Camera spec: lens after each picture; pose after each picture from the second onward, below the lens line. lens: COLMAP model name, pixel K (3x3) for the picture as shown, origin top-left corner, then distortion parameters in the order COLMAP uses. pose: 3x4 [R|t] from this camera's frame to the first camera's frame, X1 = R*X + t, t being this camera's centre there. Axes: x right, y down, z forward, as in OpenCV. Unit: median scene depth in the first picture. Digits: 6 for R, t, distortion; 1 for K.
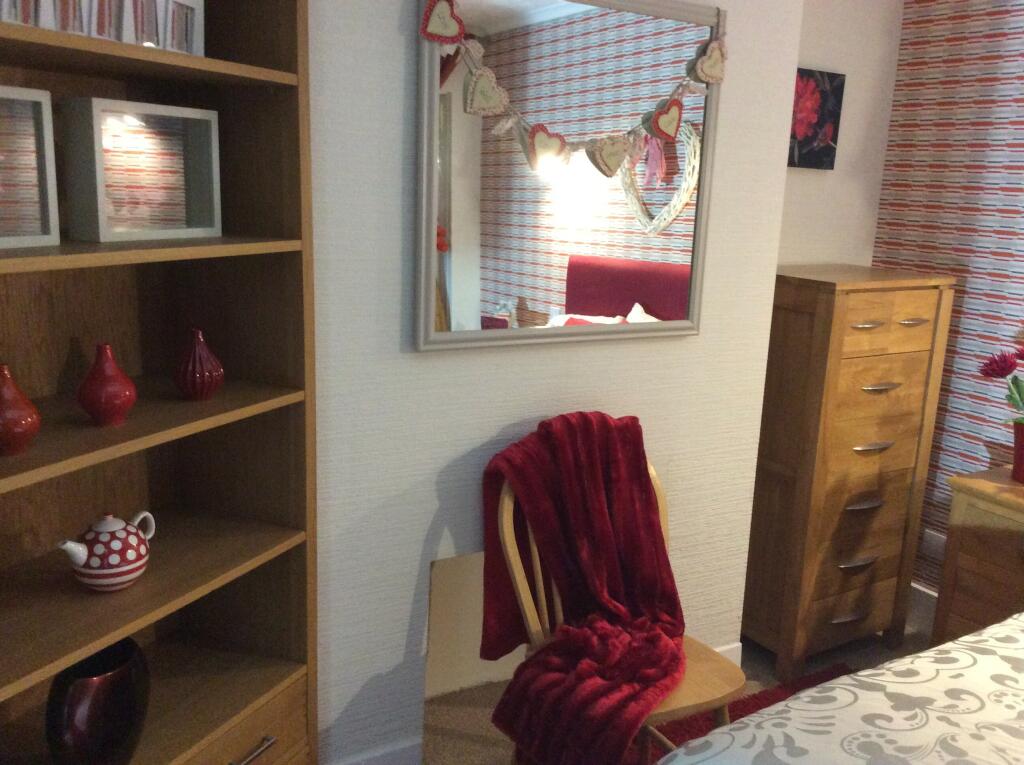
lens RADIAL K [[936.3, 0, 510.3], [0, 936.3, 387.7], [0, 0, 1]] dist [0.087569, -0.143840]
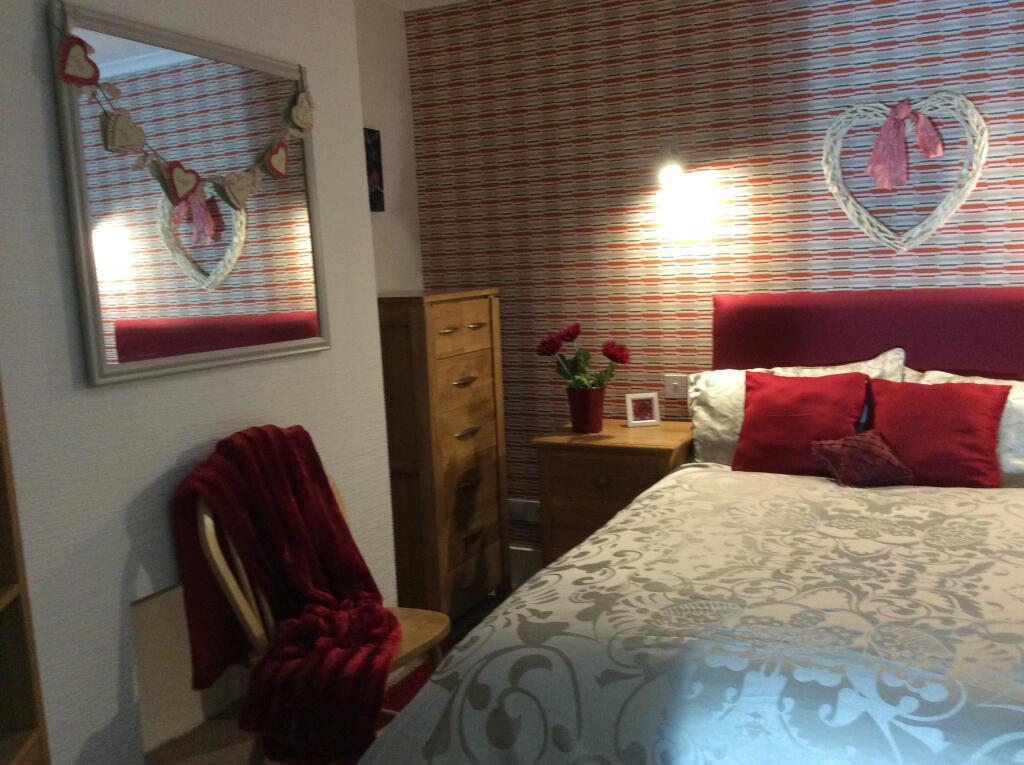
lens RADIAL K [[936.3, 0, 516.4], [0, 936.3, 385.6], [0, 0, 1]] dist [0.087569, -0.143840]
pose [[0.844946, -0.149543, 0.513520, -0.207640], [0.192854, 0.980714, -0.031727, 0.069007], [-0.498872, 0.125842, 0.857491, -0.069681]]
